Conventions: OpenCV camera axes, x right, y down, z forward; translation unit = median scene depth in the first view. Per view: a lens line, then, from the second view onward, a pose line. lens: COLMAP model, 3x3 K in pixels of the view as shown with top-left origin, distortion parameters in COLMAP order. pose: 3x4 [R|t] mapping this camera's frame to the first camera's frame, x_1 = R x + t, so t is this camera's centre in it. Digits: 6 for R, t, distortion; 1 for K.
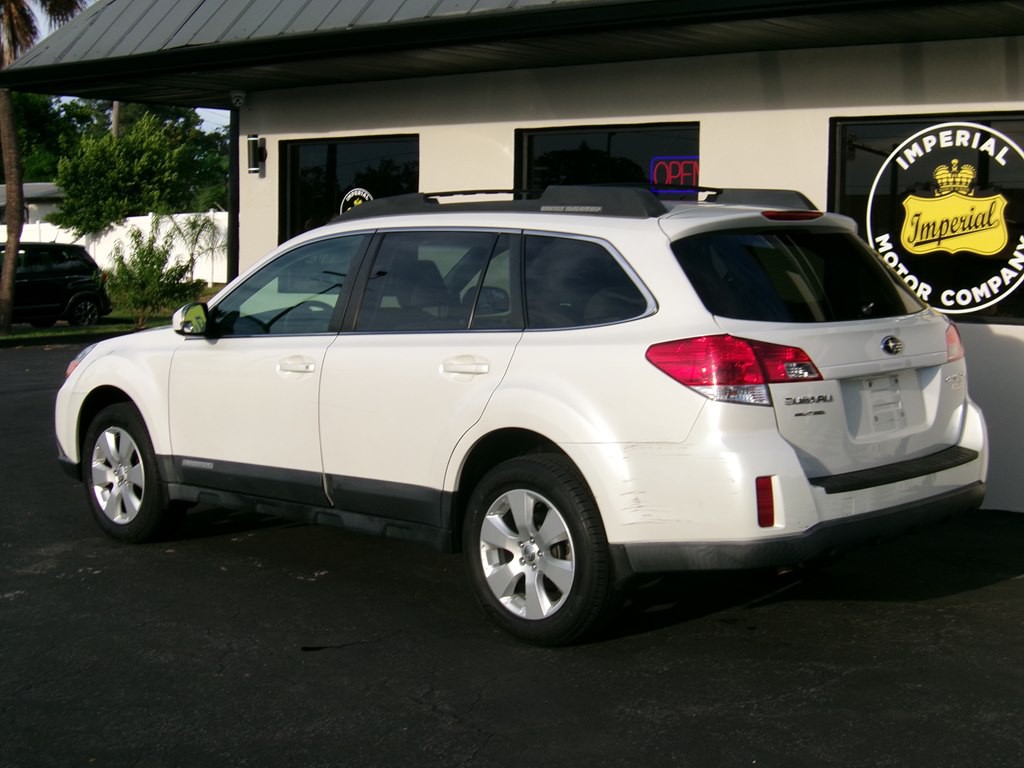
lens RADIAL K [[1572.2, 0, 515.7], [0, 1572.2, 408.0], [0, 0, 1]] dist [-0.111441, -0.045626]
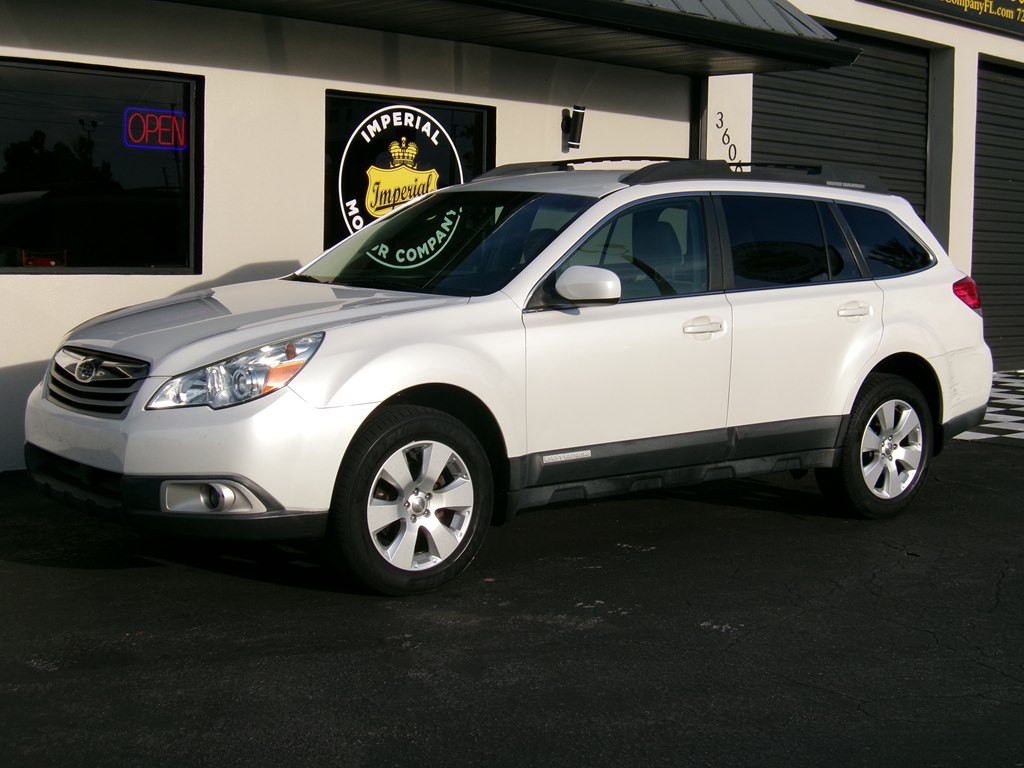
lens RADIAL K [[1575.9, 0, 512.6], [0, 1575.9, 404.7], [0, 0, 1]] dist [-0.106937, -0.055567]
pose [[0.112046, -0.105998, 0.988033, -0.912906], [0.087476, 0.991487, 0.096449, -0.067503], [-0.989845, 0.075622, 0.120364, 0.799614]]
